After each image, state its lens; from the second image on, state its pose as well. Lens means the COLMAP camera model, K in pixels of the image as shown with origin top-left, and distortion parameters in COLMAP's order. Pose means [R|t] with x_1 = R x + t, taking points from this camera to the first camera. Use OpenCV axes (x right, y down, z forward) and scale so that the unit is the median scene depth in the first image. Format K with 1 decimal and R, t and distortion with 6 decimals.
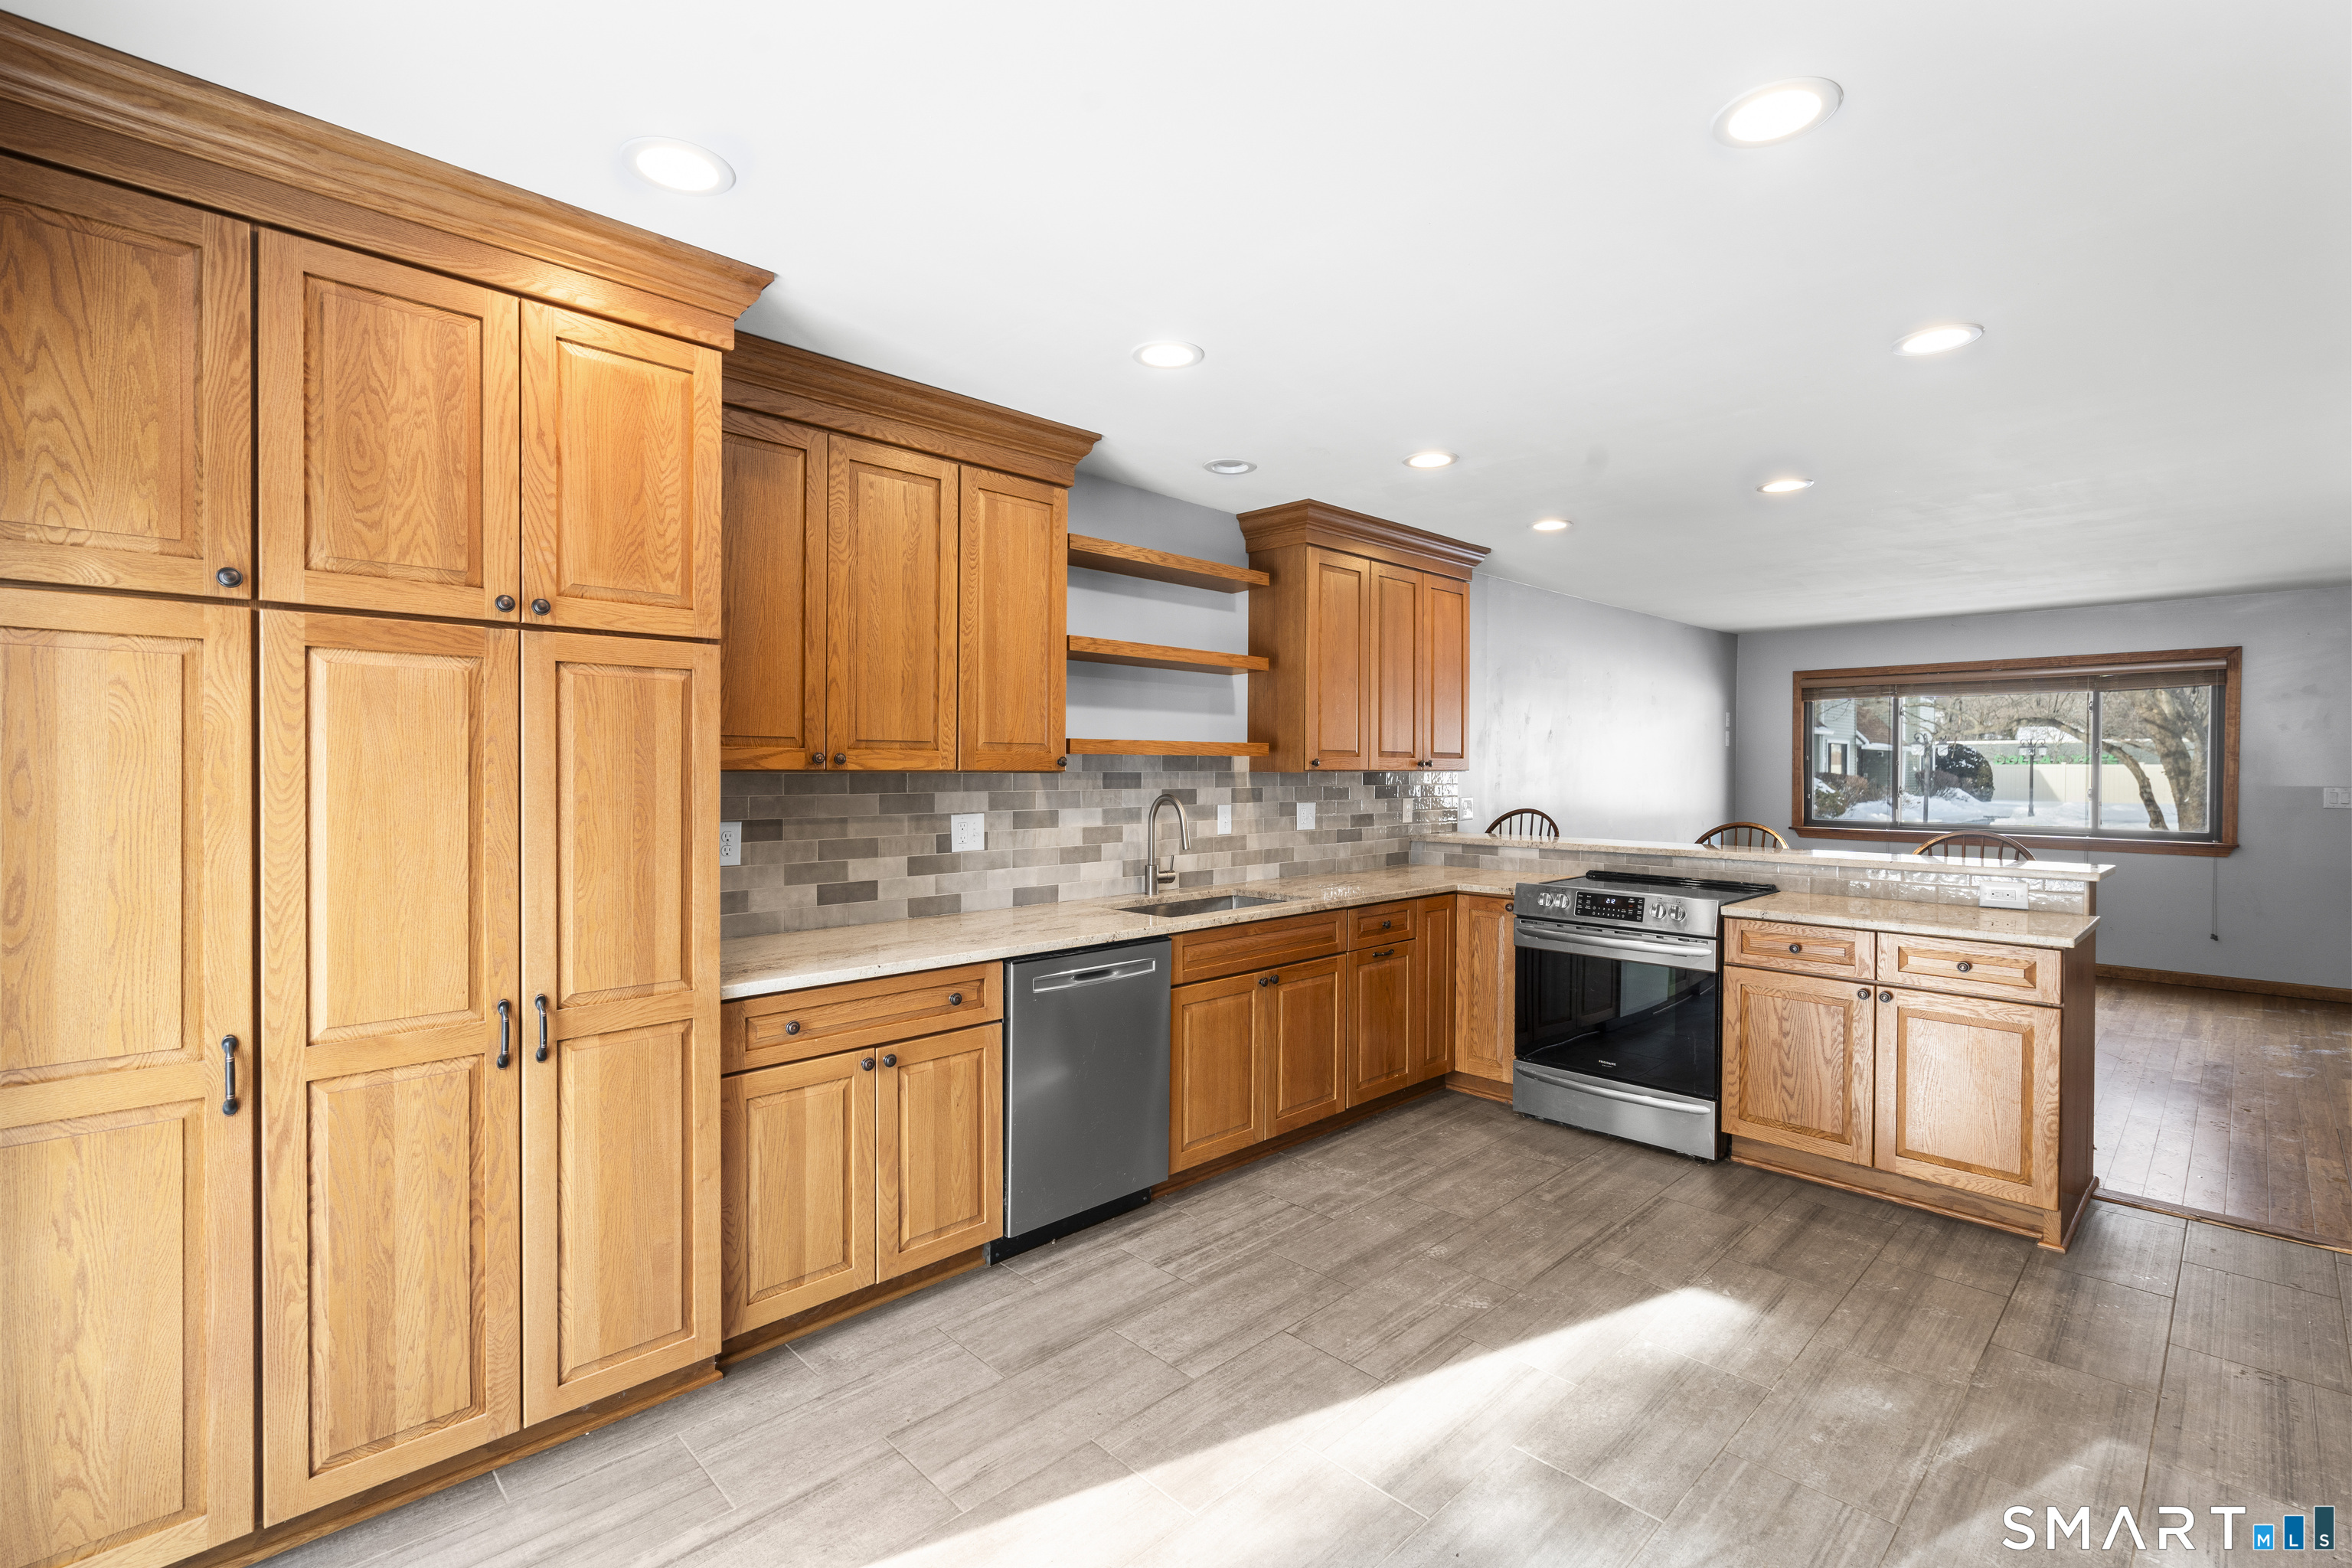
lens RADIAL K [[1060.1, 0, 1177.0], [0, 1060.1, 776.9], [0, 0, 1]] dist [-0.003441, 0.002259]
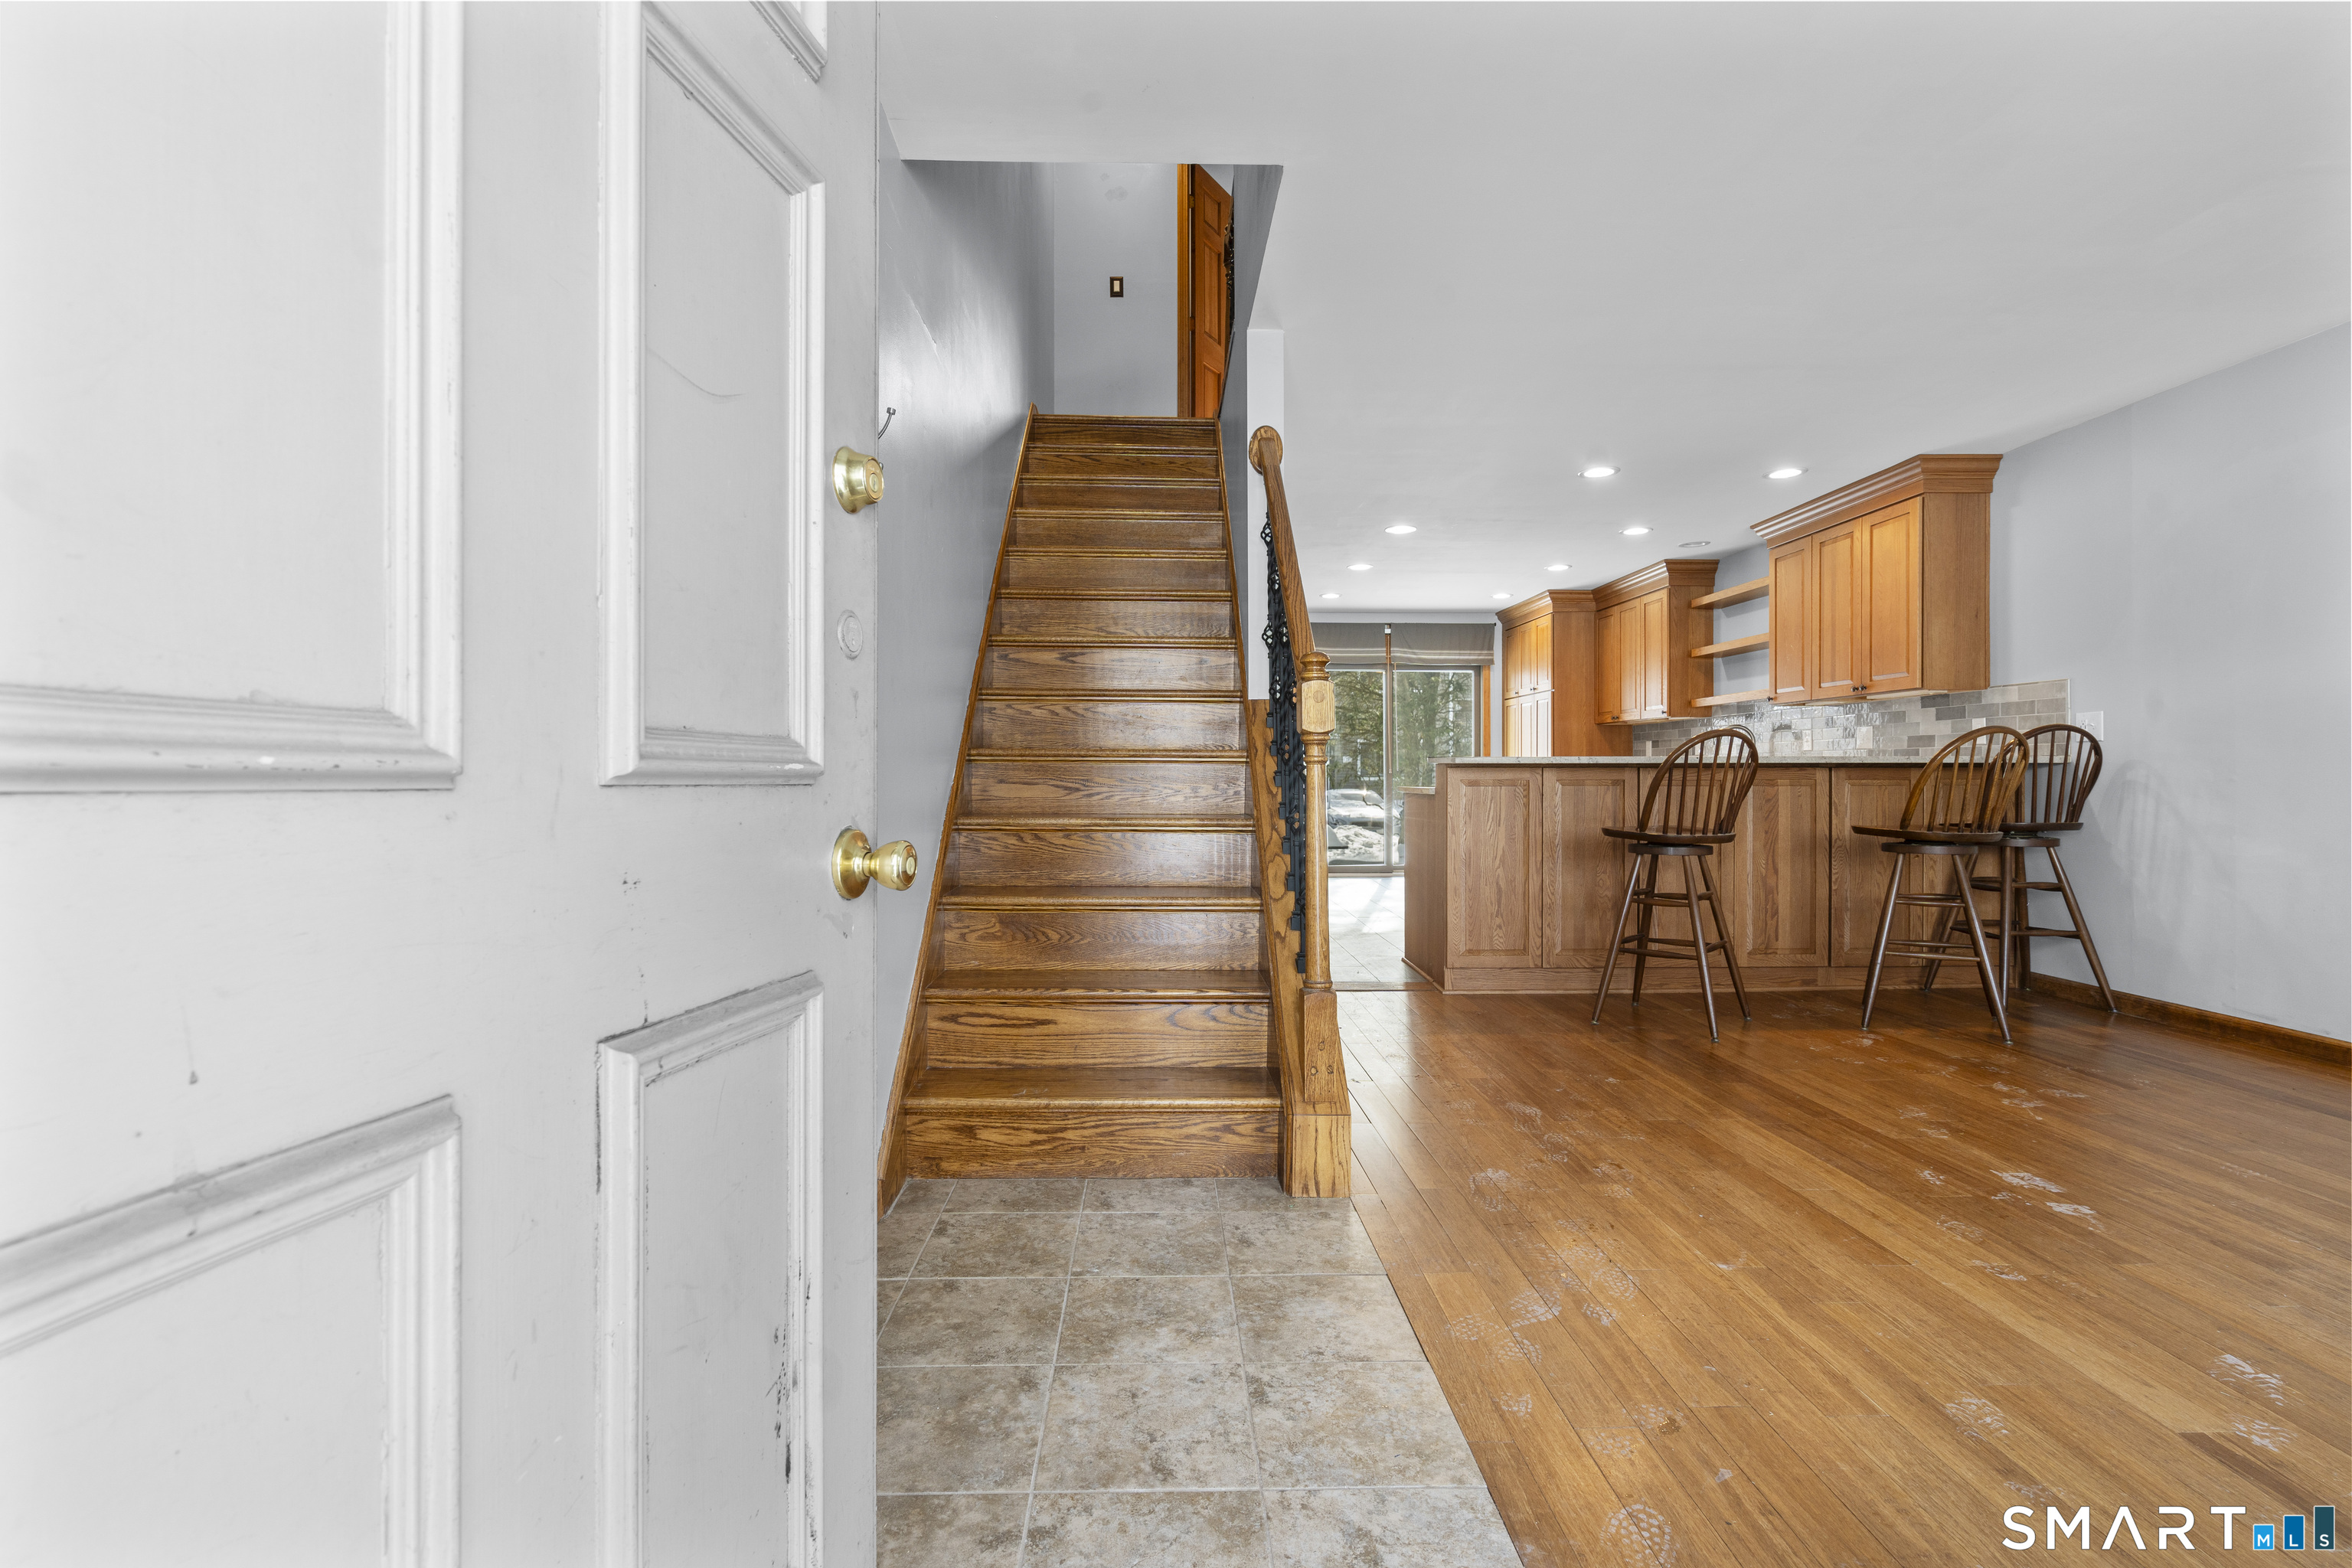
lens RADIAL K [[1060.1, 0, 1177.0], [0, 1060.1, 776.9], [0, 0, 1]] dist [-0.003441, 0.002259]
pose [[-0.682376, -0.000338, -0.731001, 2.036027], [-0.008126, 0.999942, 0.007124, 0.104466], [0.730956, 0.010801, -0.682339, 1.636349]]
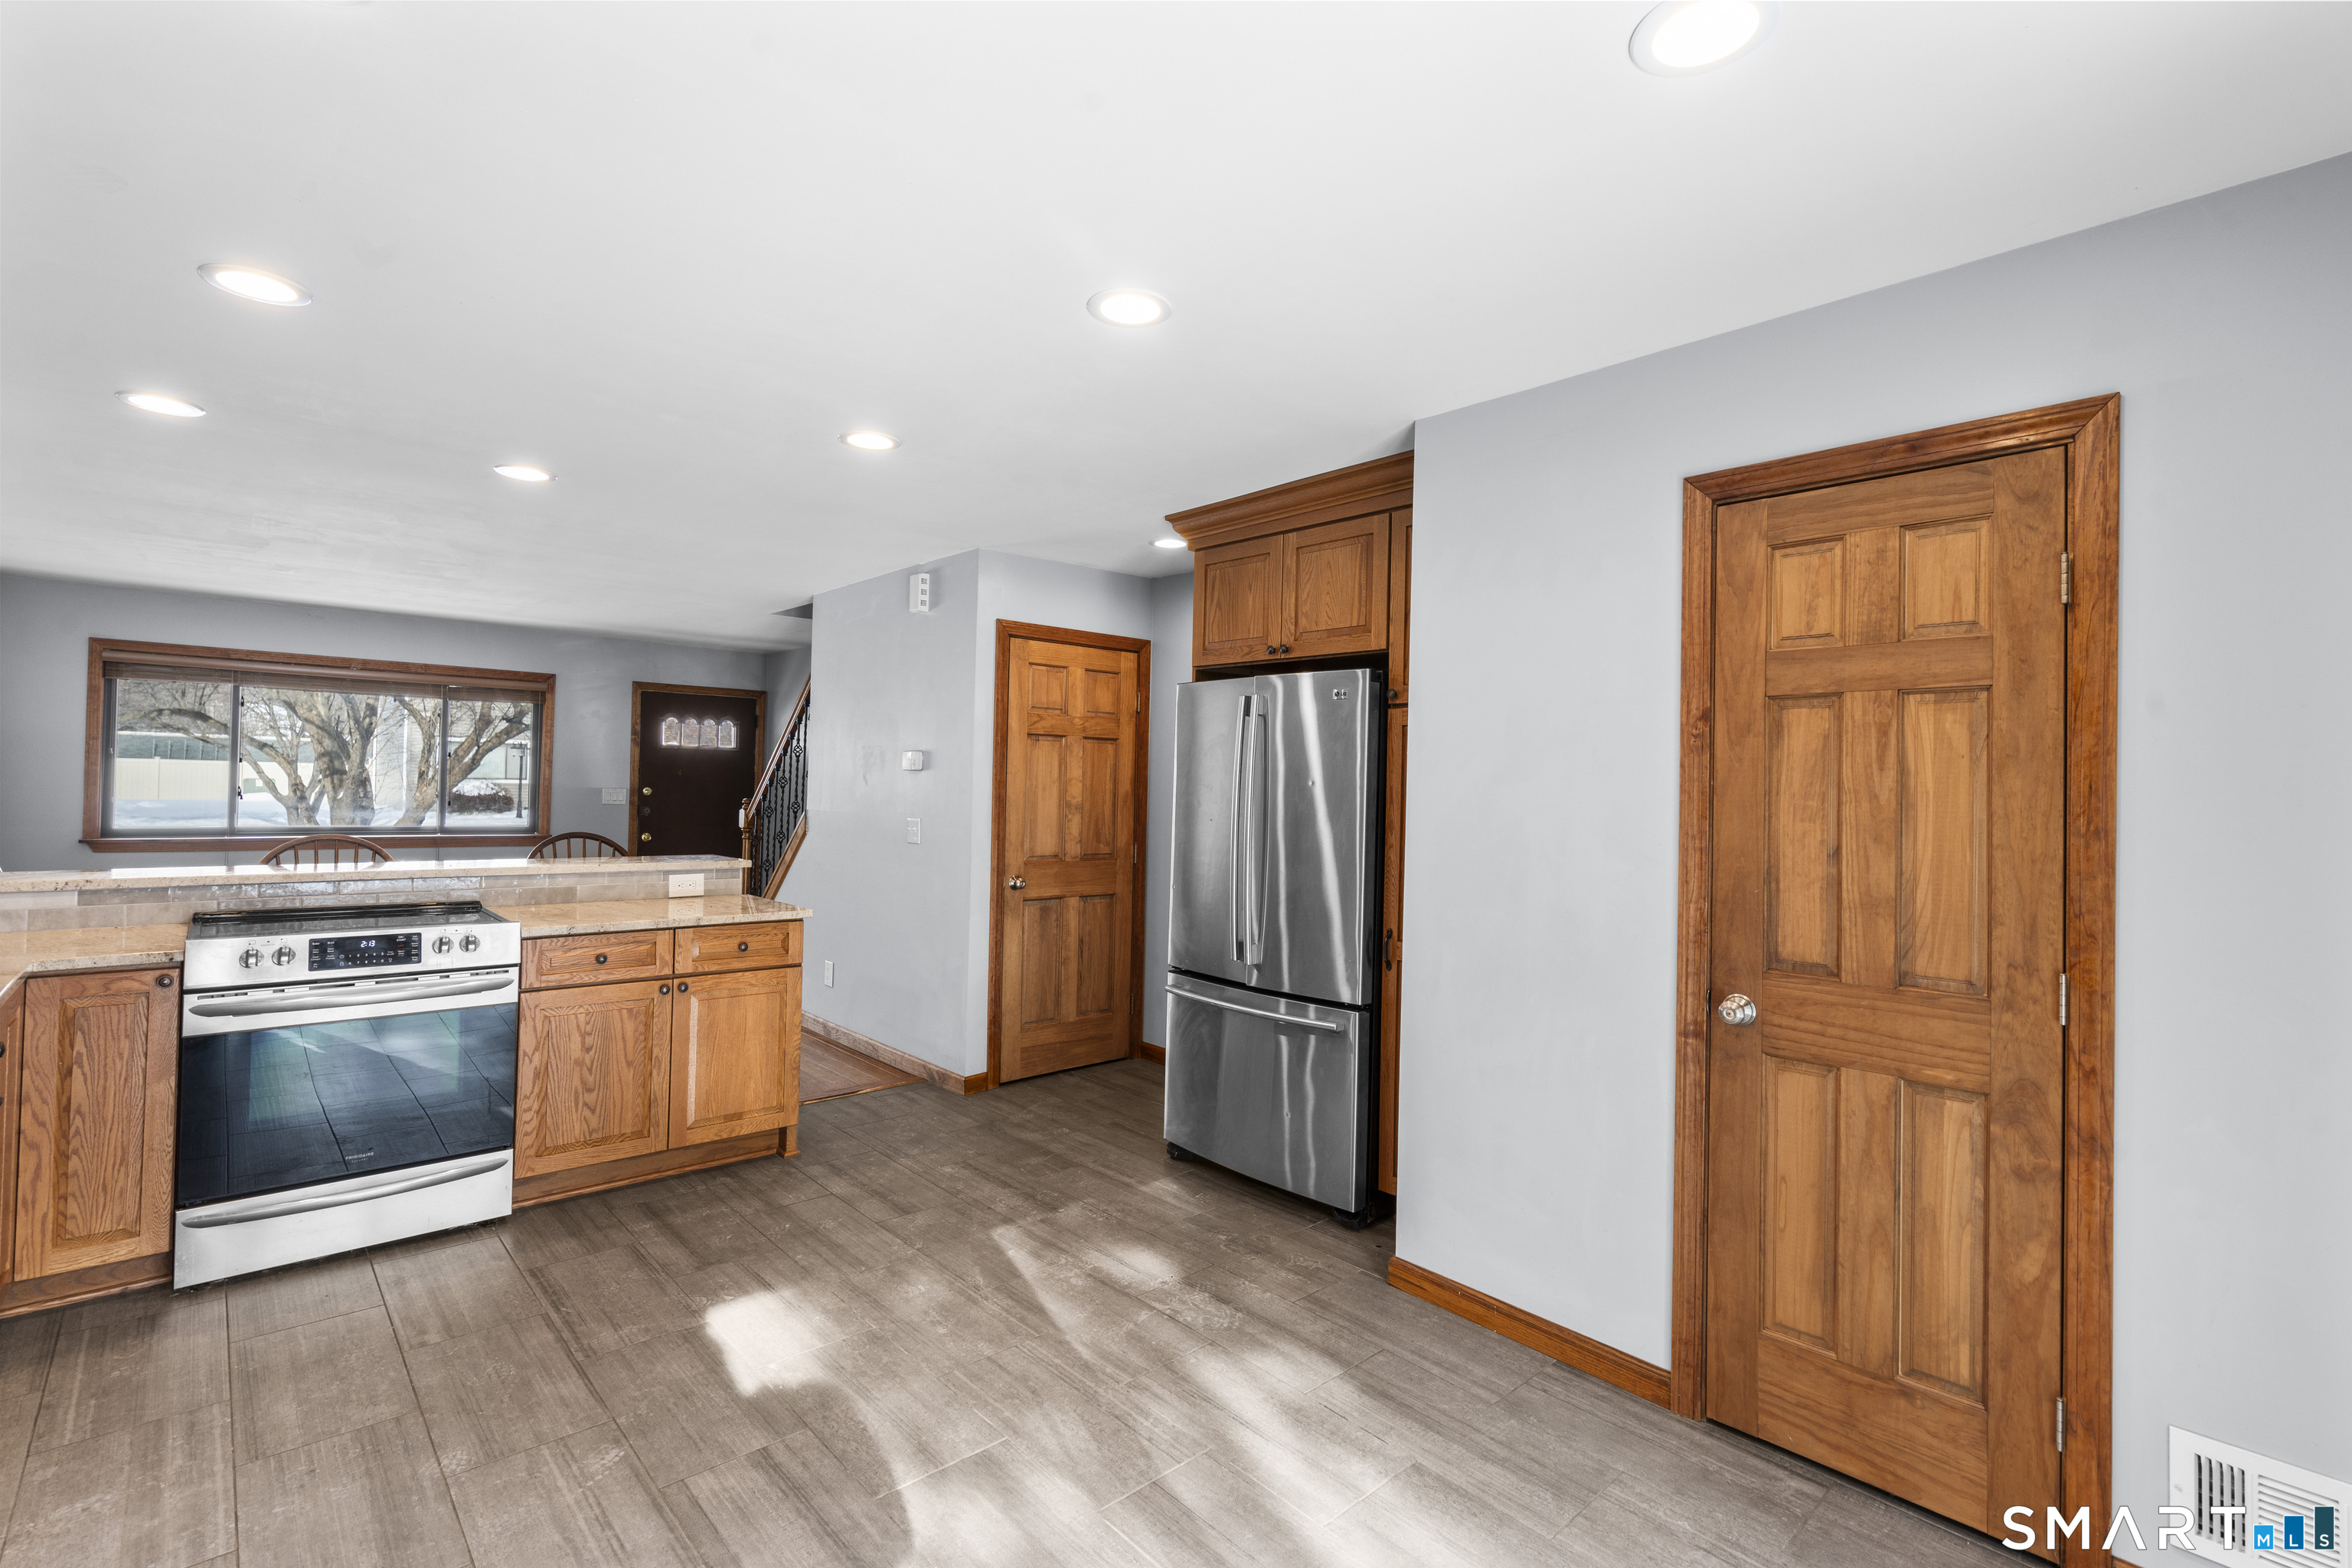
lens RADIAL K [[1060.1, 0, 1177.0], [0, 1060.1, 776.9], [0, 0, 1]] dist [-0.003441, 0.002259]
pose [[0.029357, 0.008720, 0.999531, -0.372405], [-0.013589, 0.999873, -0.008324, -0.006063], [-0.999477, -0.013338, 0.029472, 0.422011]]
